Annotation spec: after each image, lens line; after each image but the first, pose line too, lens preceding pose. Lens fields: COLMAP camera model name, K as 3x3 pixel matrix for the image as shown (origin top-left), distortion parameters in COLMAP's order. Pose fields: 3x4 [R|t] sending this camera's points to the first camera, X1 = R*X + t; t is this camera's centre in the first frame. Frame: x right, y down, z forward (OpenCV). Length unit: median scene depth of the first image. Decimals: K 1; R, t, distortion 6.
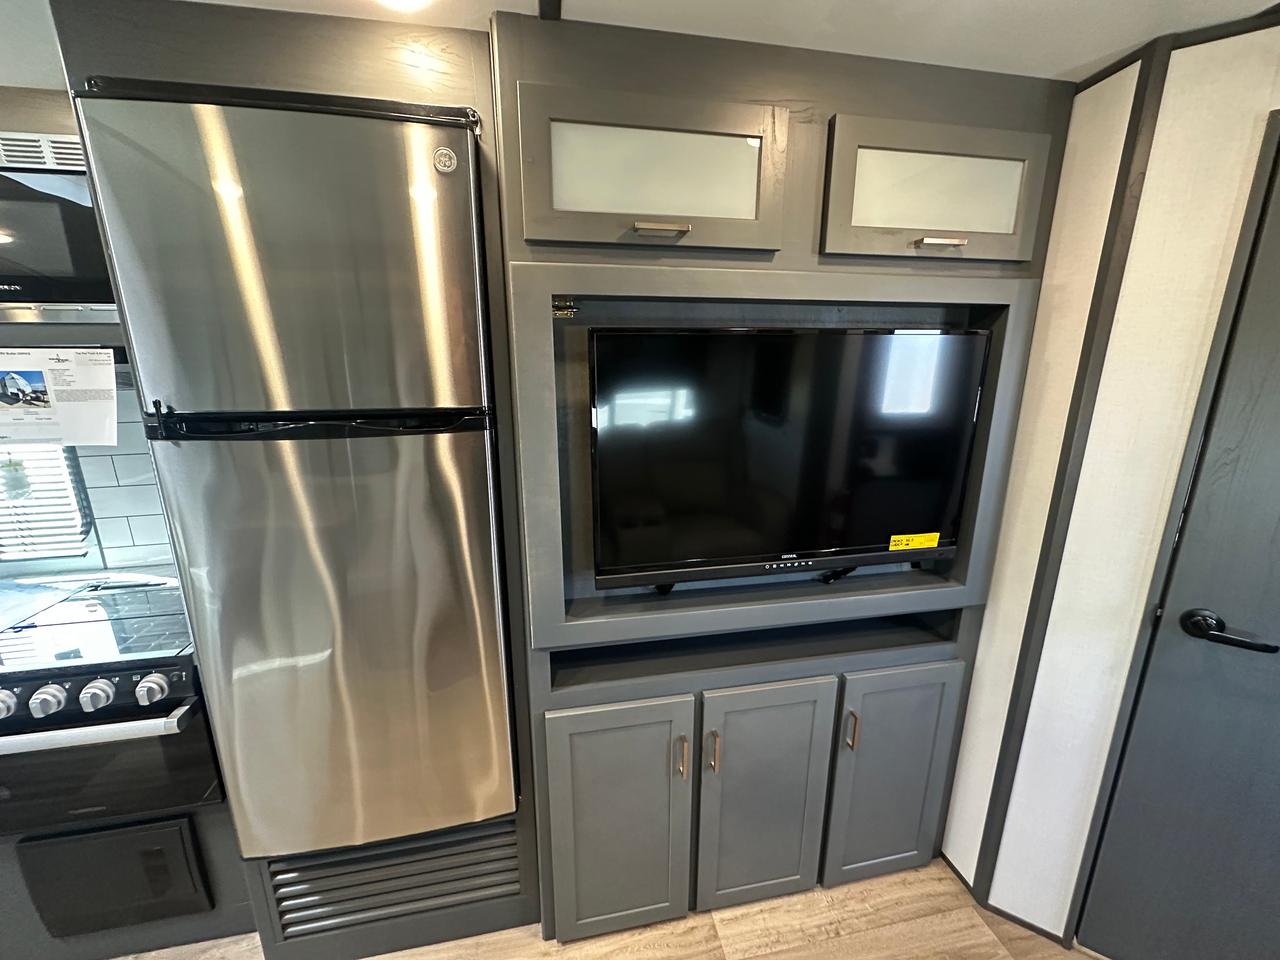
lens RADIAL K [[507.9, 0, 637.6], [0, 507.9, 477.4], [0, 0, 1]] dist [-0.004373, 0.000442]
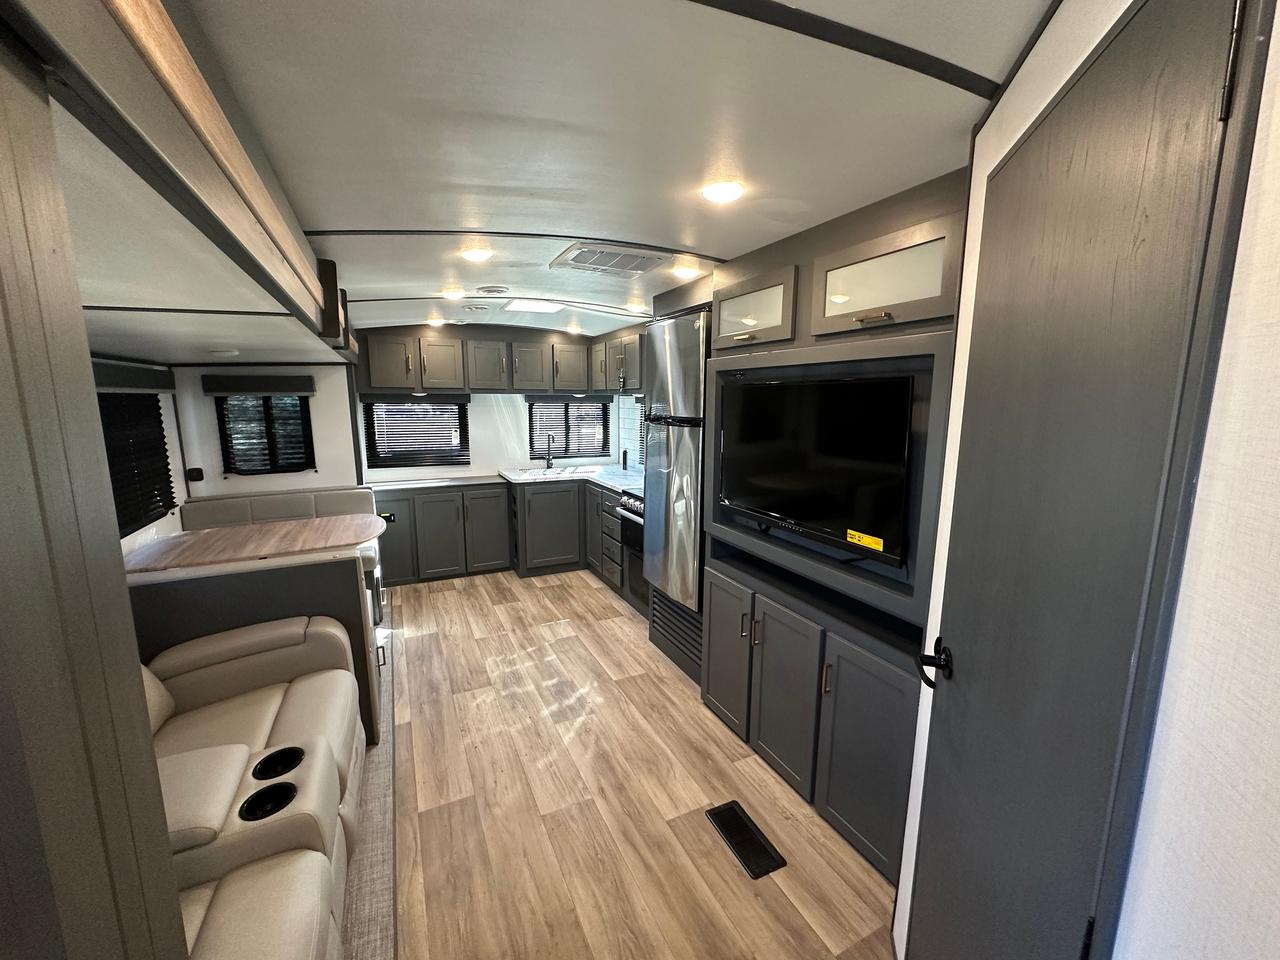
lens RADIAL K [[507.9, 0, 636.6], [0, 507.9, 478.5], [0, 0, 1]] dist [-0.004373, 0.000442]
pose [[0.257720, 0.152987, -0.954031, 1.670034], [-0.229429, 0.968835, 0.093383, -0.012315], [0.938585, 0.194816, 0.284788, 0.070303]]
